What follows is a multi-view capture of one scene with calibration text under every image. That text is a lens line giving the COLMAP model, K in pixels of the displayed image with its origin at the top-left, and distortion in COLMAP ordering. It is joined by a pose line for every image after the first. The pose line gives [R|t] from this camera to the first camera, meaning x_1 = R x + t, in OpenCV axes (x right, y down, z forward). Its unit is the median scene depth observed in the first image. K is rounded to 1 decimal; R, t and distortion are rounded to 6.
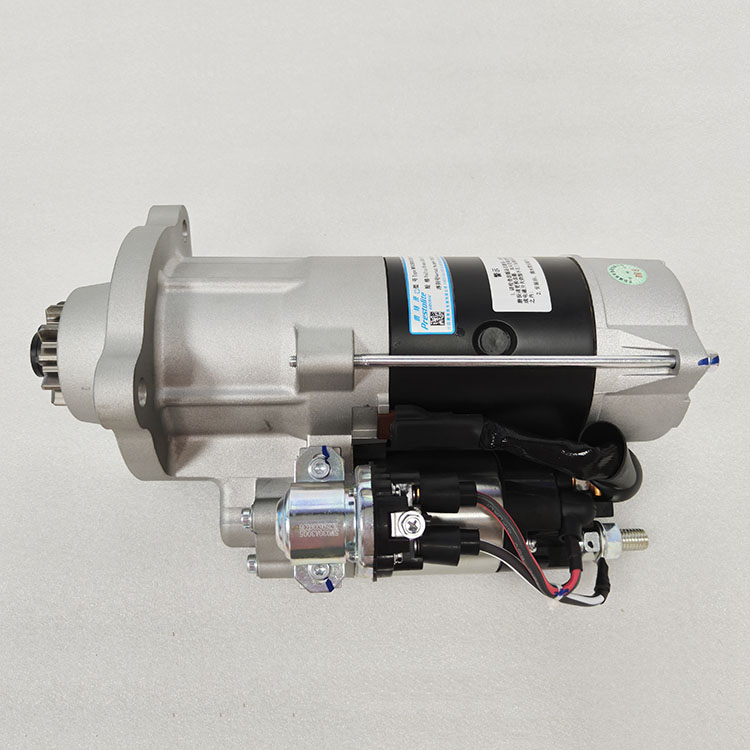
lens RADIAL K [[747.2, 0, 380.3], [0, 747.2, 377.9], [0, 0, 1]] dist [0.020424, -0.007127]
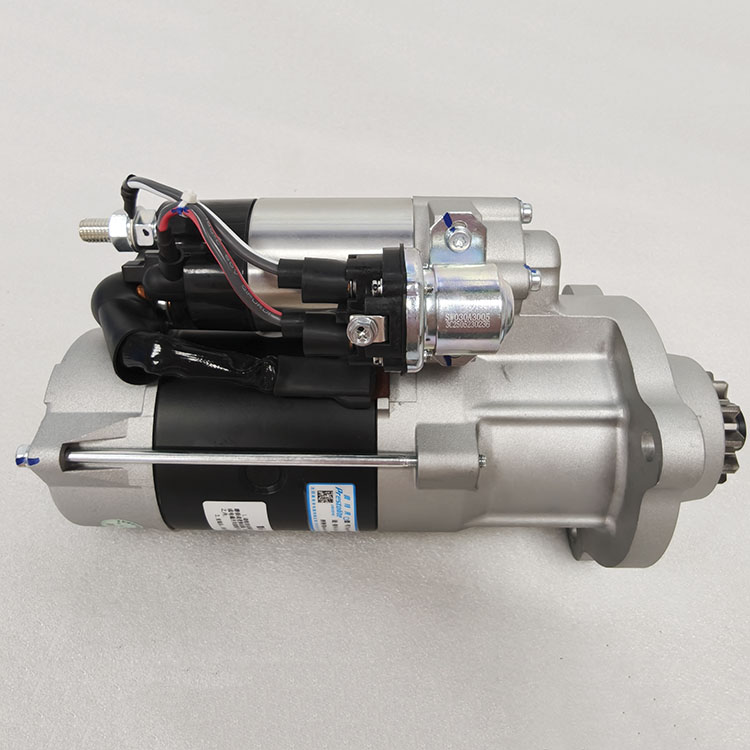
lens RADIAL K [[742.9, 0, 375.8], [0, 742.9, 277.2], [0, 0, 1]] dist [0.009681, 0.028299]
pose [[-0.998971, 0.002825, -0.045258, 0.053458], [0.005848, -0.981694, -0.190373, 0.365224], [-0.044967, -0.190442, 0.980668, 0.128660]]
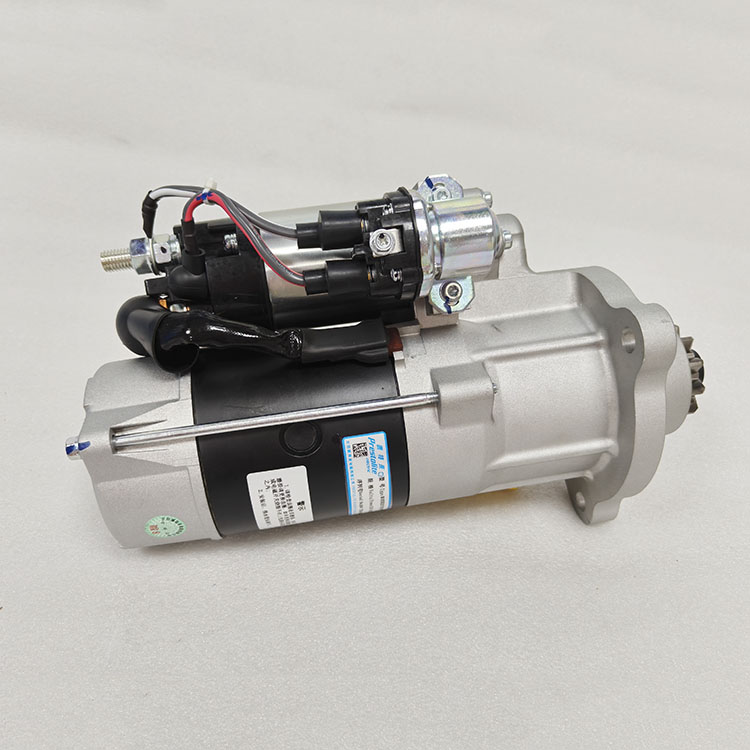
lens RADIAL K [[747.2, 0, 380.3], [0, 747.2, 377.9], [0, 0, 1]] dist [0.020424, -0.007127]
pose [[-0.976151, 0.131228, -0.172943, 0.209452], [-0.138300, -0.989953, 0.029442, -0.015547], [-0.167341, 0.052658, 0.984492, -0.014513]]
